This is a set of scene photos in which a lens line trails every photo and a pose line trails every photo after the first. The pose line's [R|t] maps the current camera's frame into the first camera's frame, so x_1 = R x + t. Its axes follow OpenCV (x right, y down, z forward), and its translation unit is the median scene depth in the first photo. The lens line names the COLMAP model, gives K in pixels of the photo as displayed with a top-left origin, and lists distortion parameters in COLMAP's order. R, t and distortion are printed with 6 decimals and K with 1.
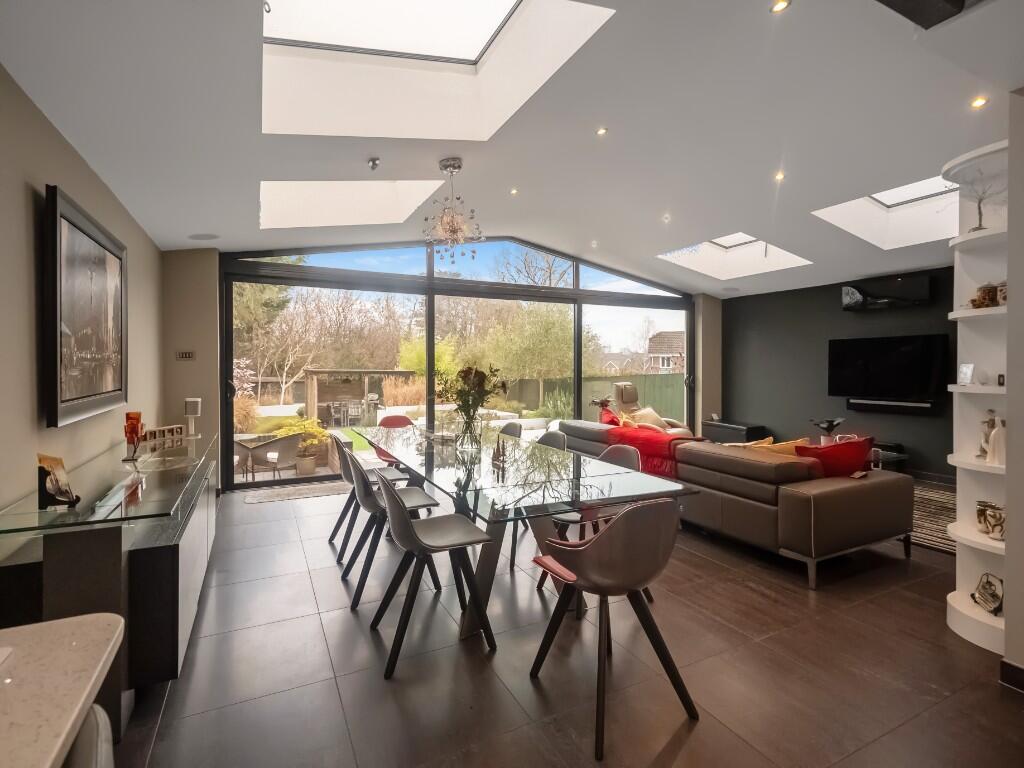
lens RADIAL K [[495.3, 0, 511.4], [0, 495.3, 369.8], [0, 0, 1]] dist [0.020265, -0.012983]
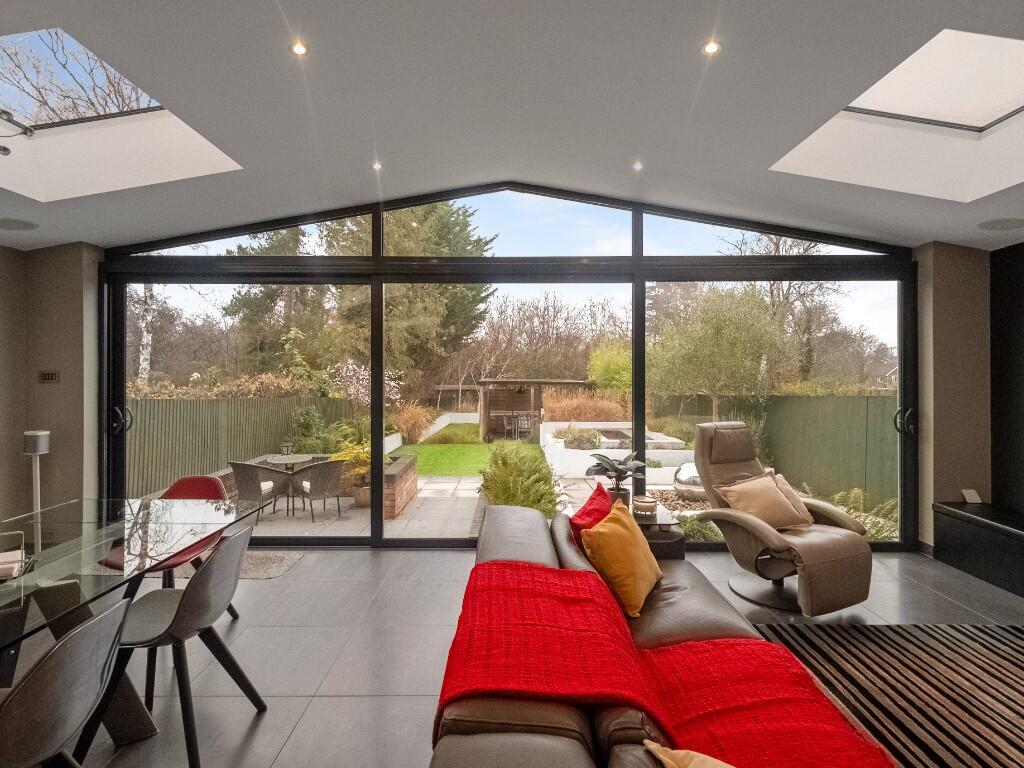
lens RADIAL K [[495.3, 0, 511.4], [0, 495.3, 369.8], [0, 0, 1]] dist [0.020265, -0.012983]
pose [[0.890568, -0.002471, -0.454843, 0.236170], [-0.003523, 0.999918, -0.012329, -0.020039], [0.454836, 0.012582, 0.890486, 0.372426]]
